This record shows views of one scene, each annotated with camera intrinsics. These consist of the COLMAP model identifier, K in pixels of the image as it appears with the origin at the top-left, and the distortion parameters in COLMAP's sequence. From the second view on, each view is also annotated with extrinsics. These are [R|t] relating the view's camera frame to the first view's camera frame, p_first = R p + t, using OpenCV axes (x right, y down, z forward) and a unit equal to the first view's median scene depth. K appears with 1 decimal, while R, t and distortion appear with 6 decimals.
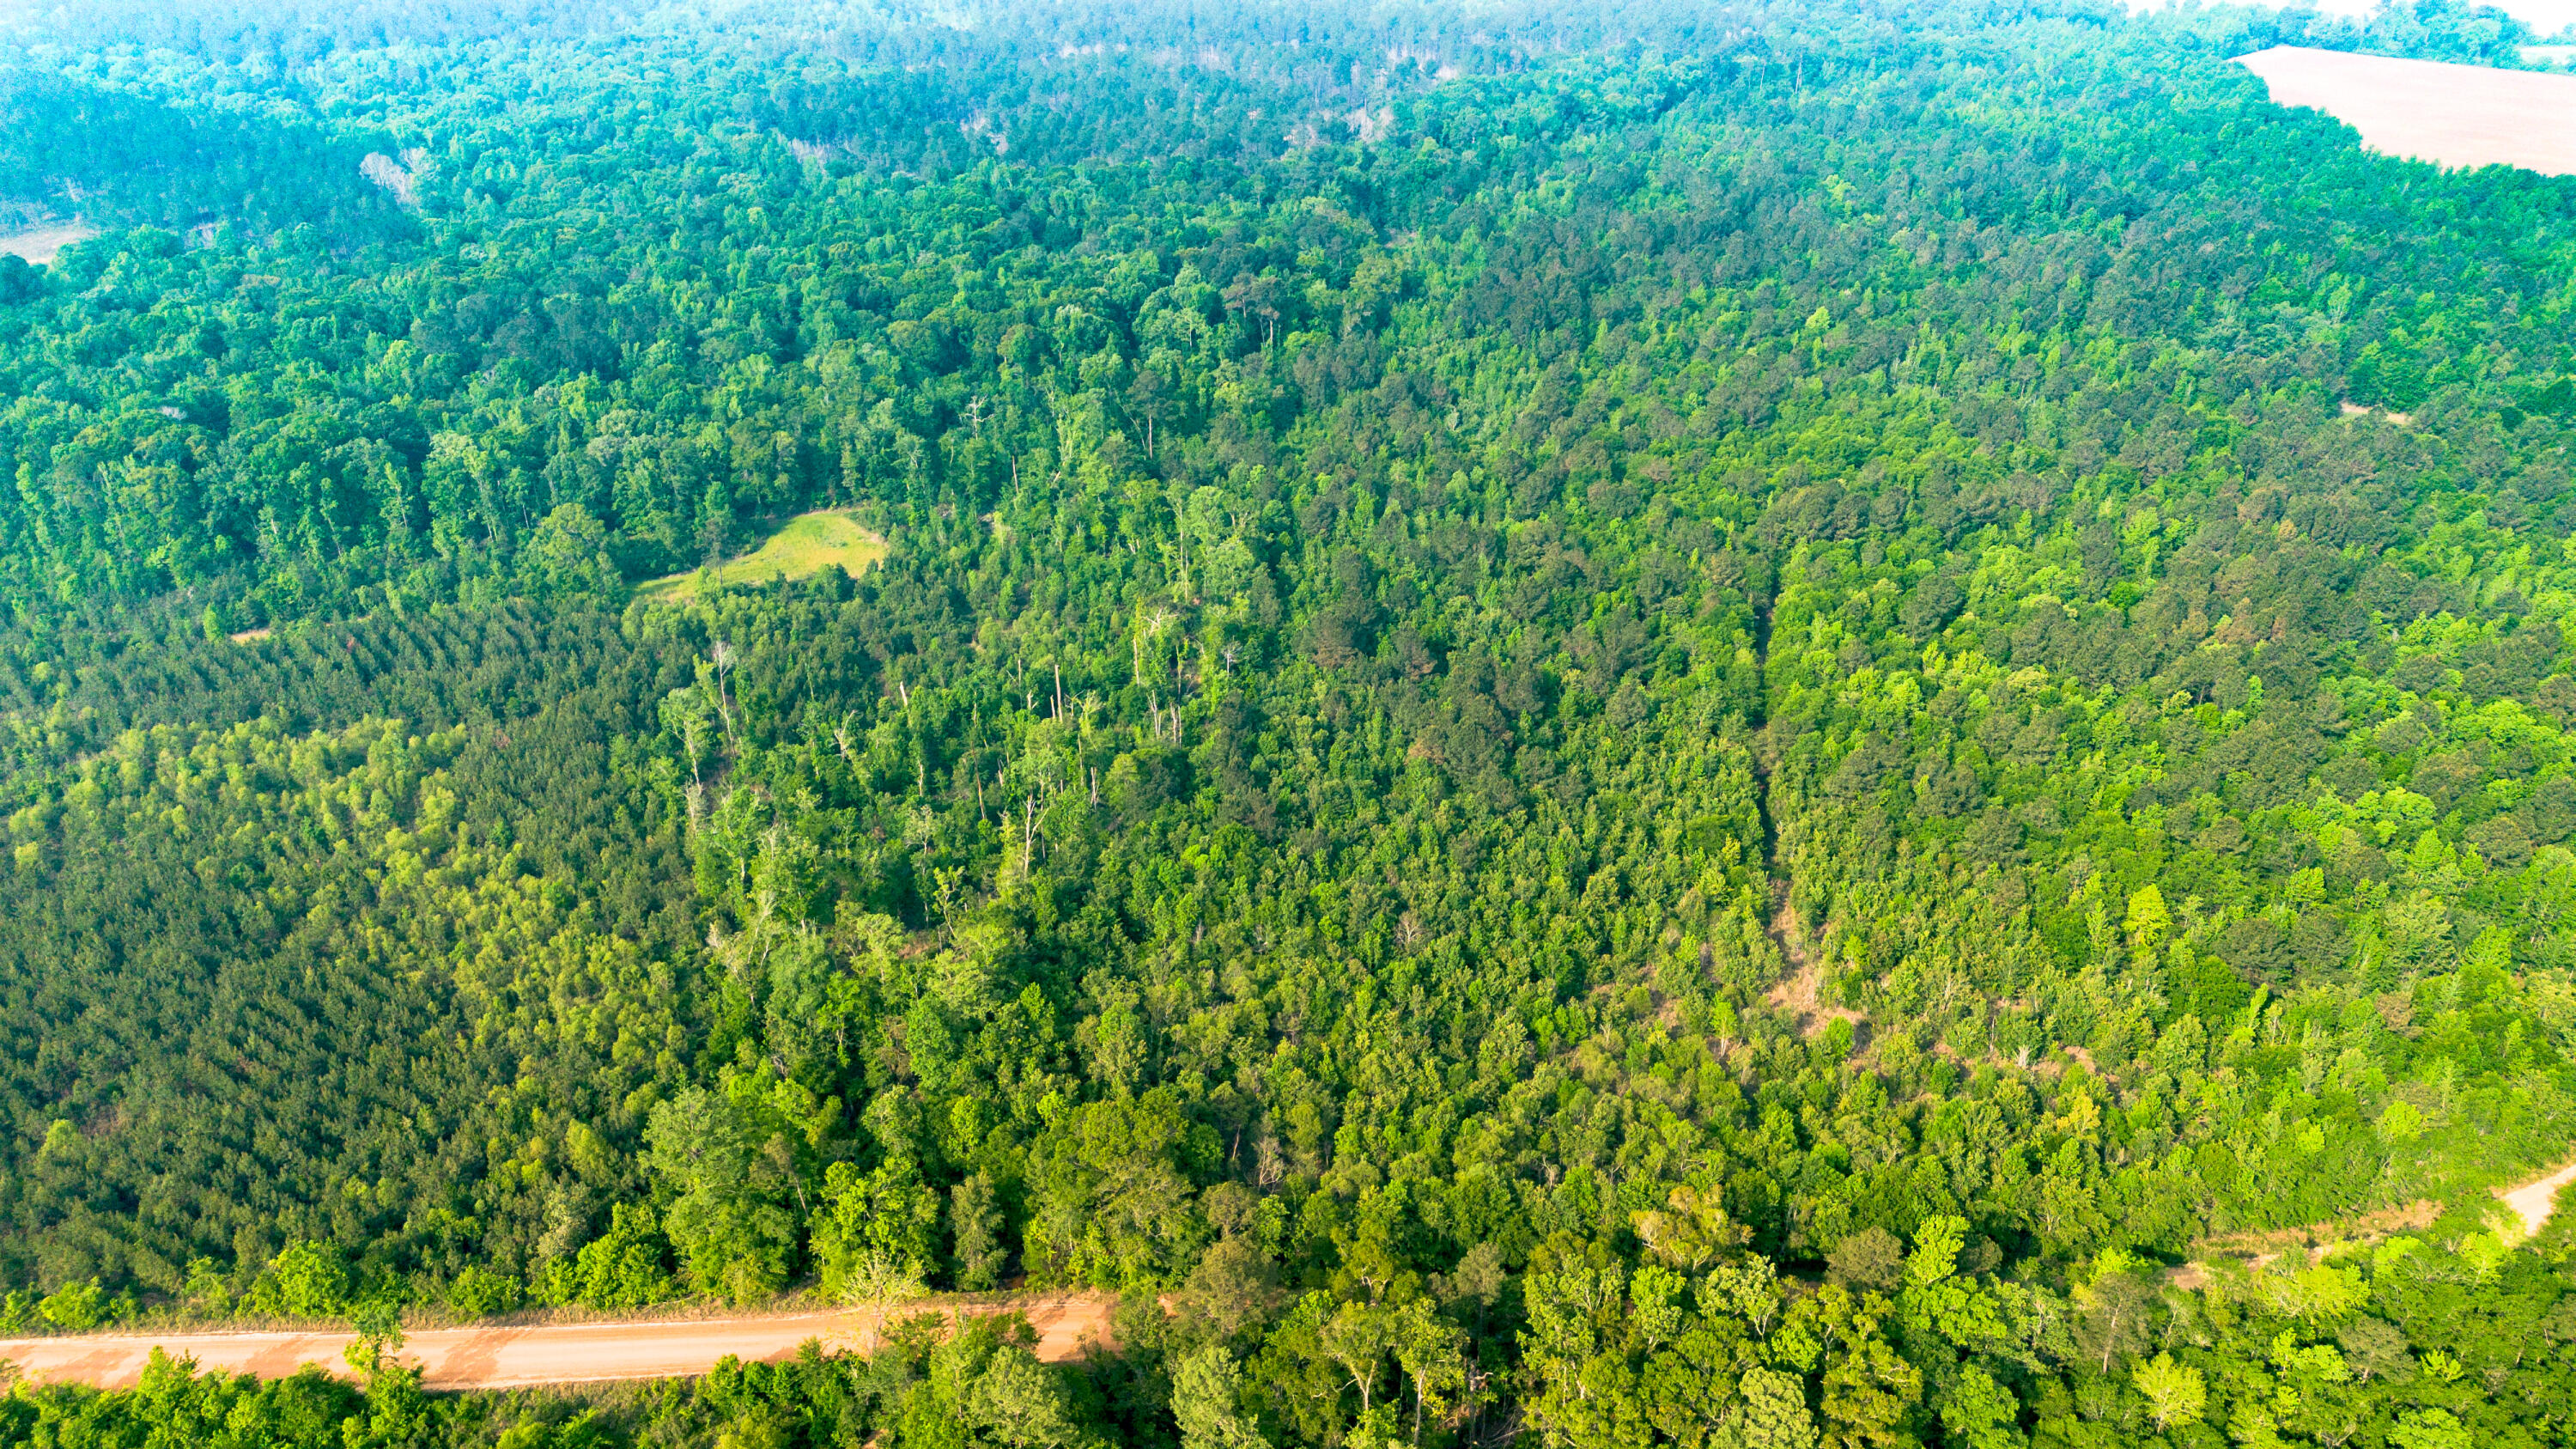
lens RADIAL K [[1826.3, 0, 1289.6], [0, 1826.3, 709.0], [0, 0, 1]] dist [0.082619, -0.077584]
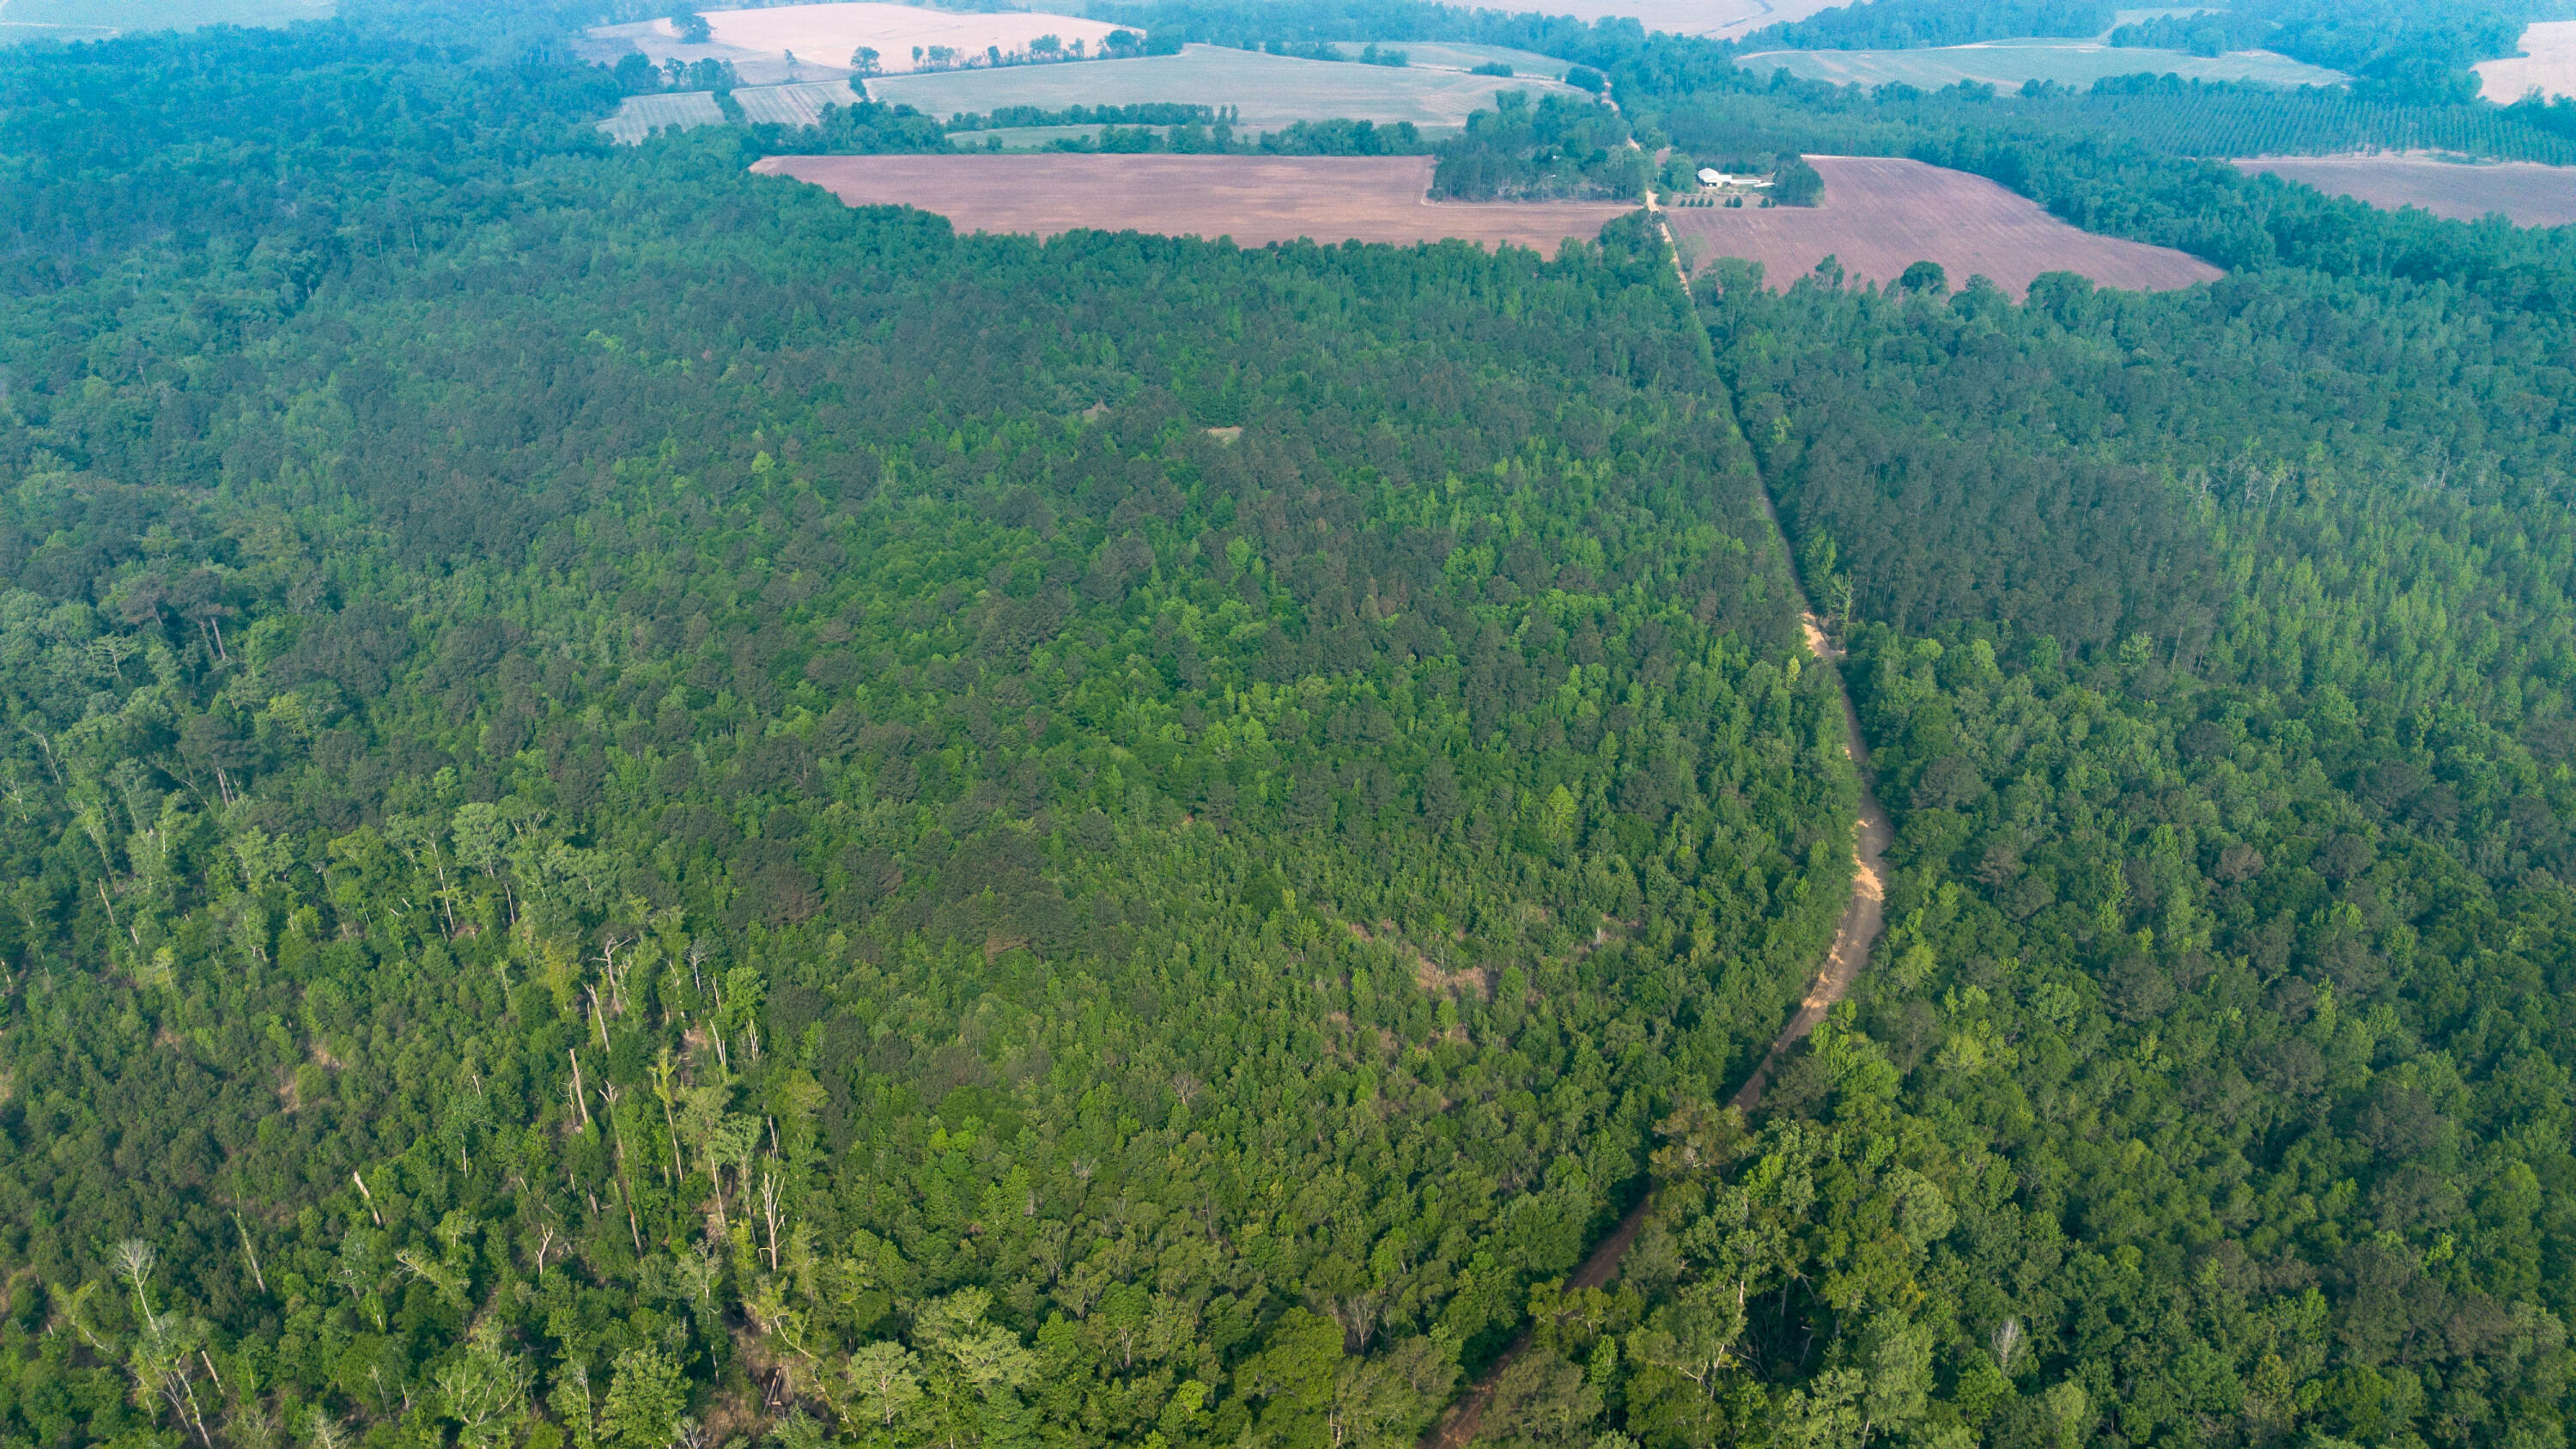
lens RADIAL K [[1826.3, 0, 1289.6], [0, 1826.3, 709.0], [0, 0, 1]] dist [0.082619, -0.077584]
pose [[0.635460, -0.332538, 0.696857, -0.421859], [0.369037, 0.923556, 0.104195, -0.124716], [-0.678235, 0.190954, 0.709601, 0.151900]]
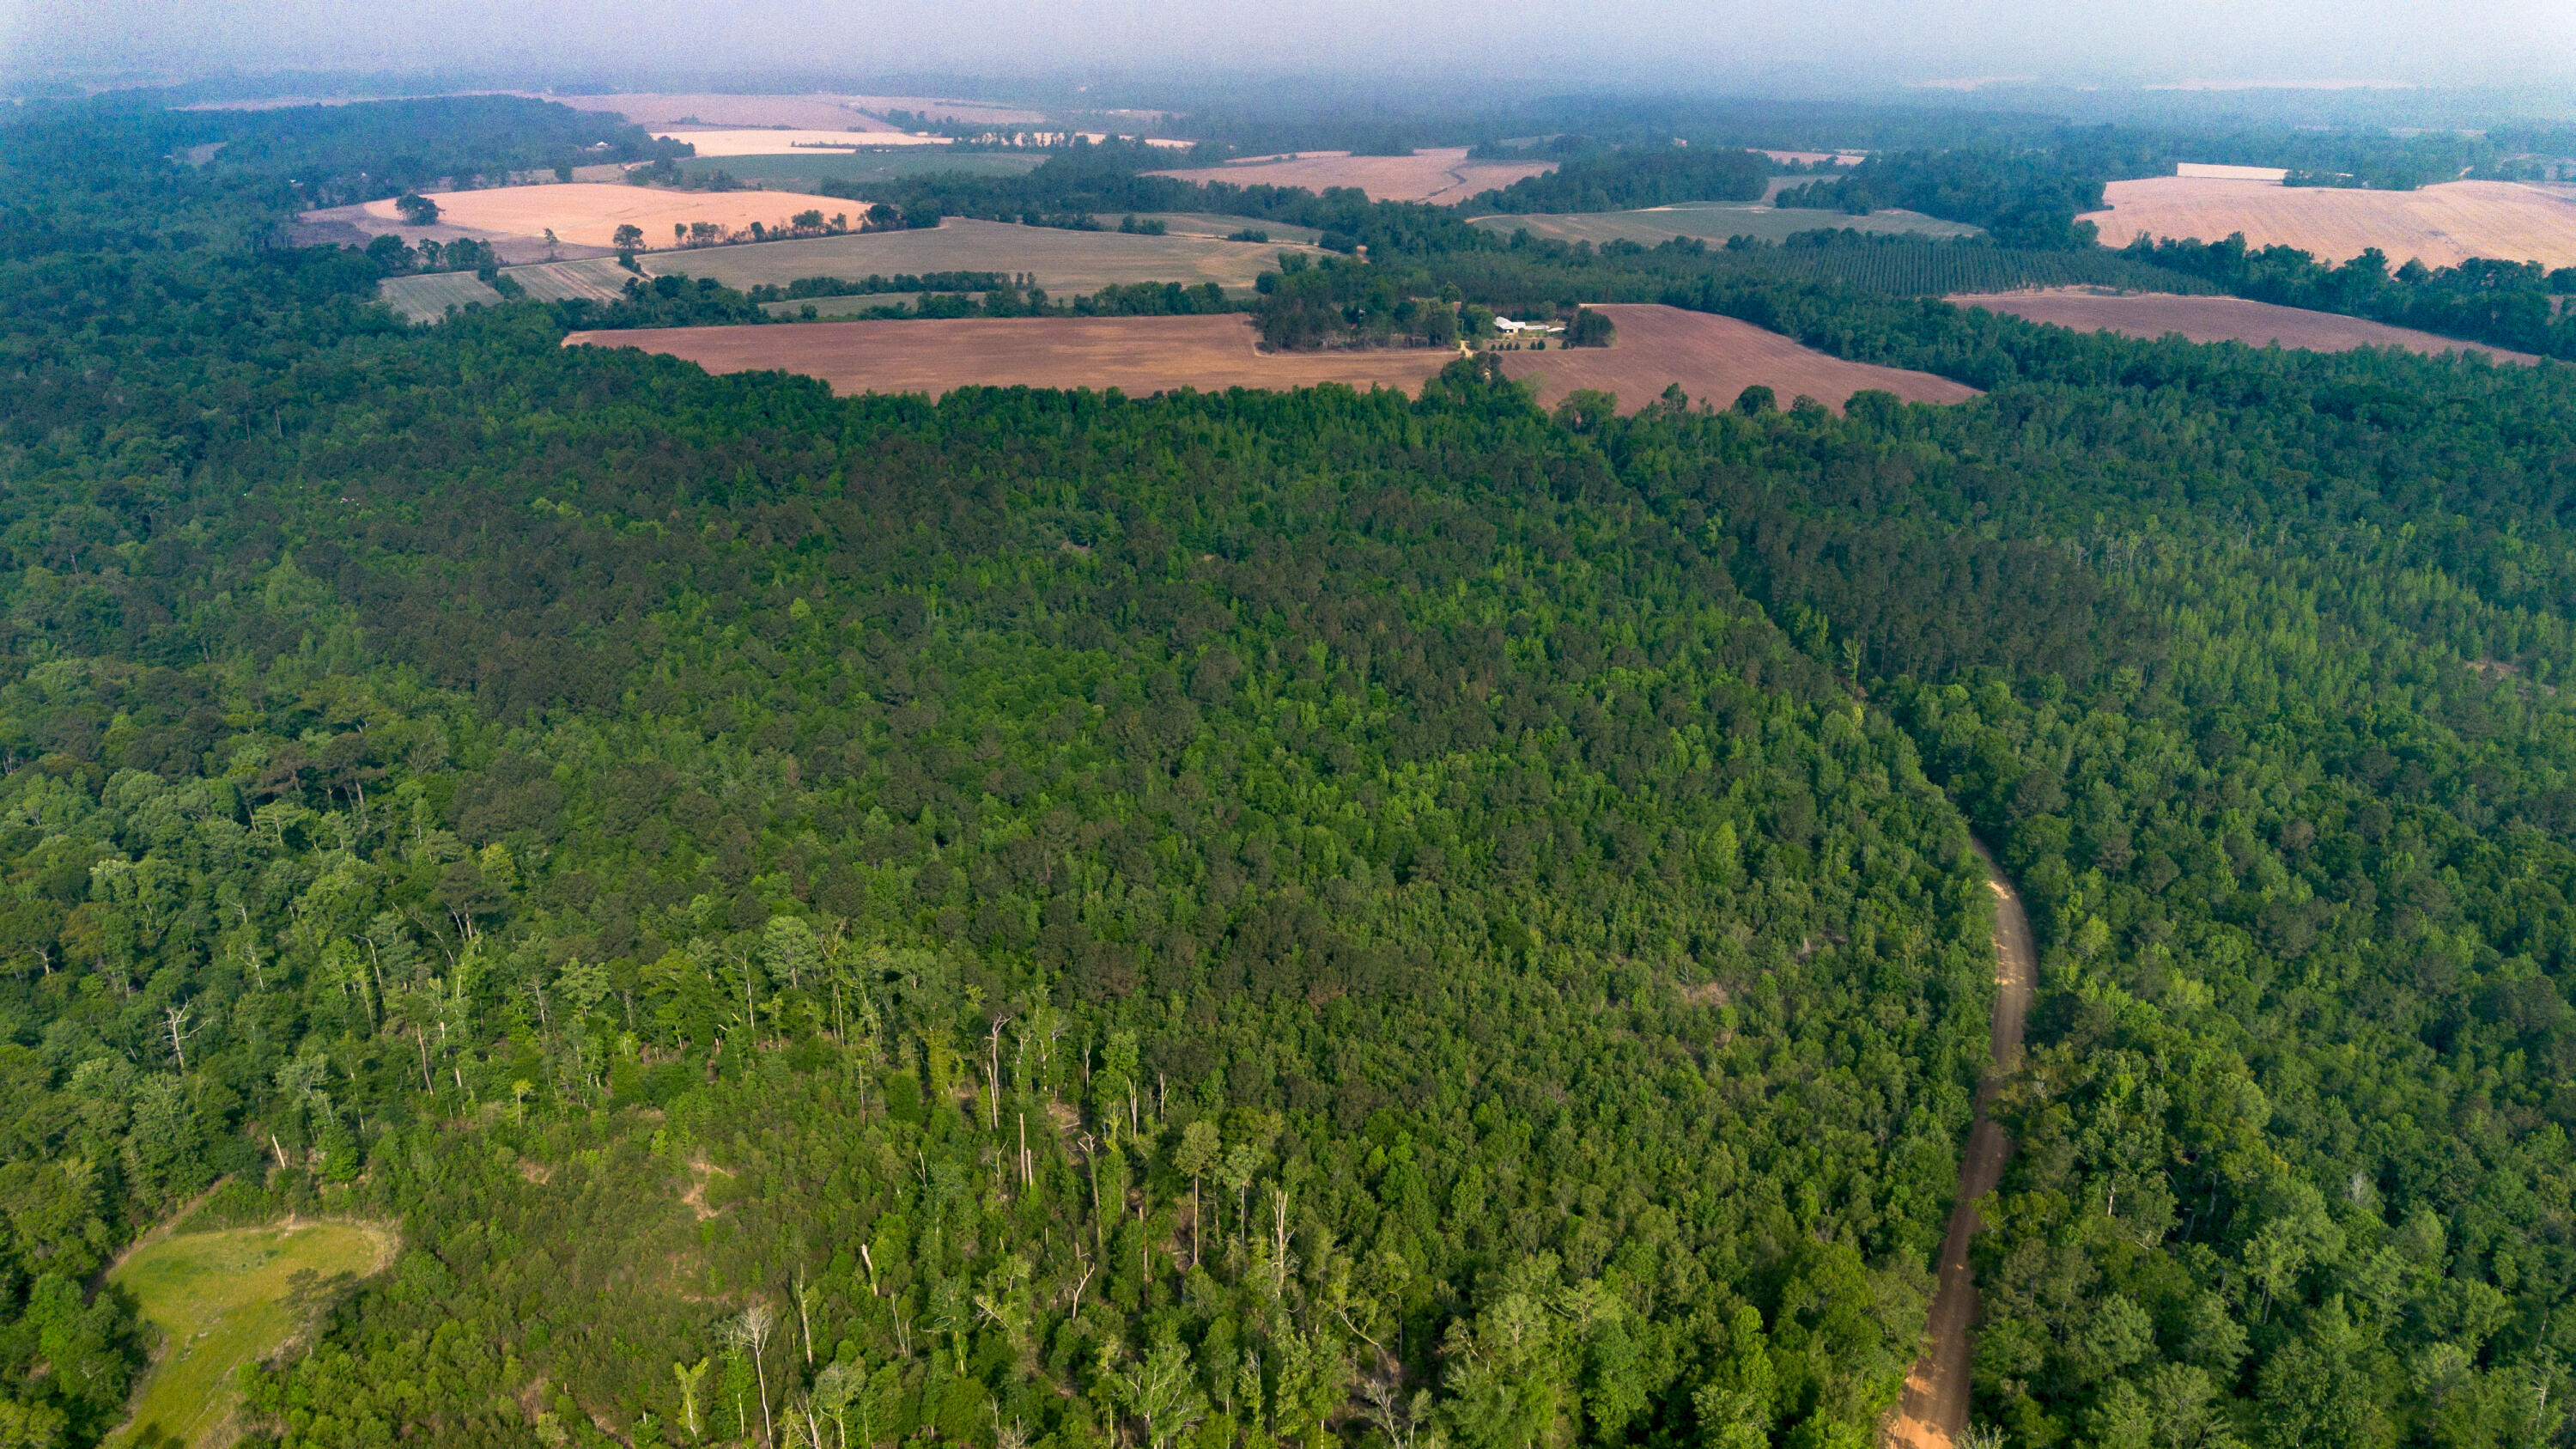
lens RADIAL K [[1826.3, 0, 1289.6], [0, 1826.3, 709.0], [0, 0, 1]] dist [0.082619, -0.077584]
pose [[0.466716, -0.309912, 0.828330, -0.691483], [0.421239, 0.901429, 0.099918, -0.219066], [-0.777647, 0.302292, 0.551258, 0.332056]]
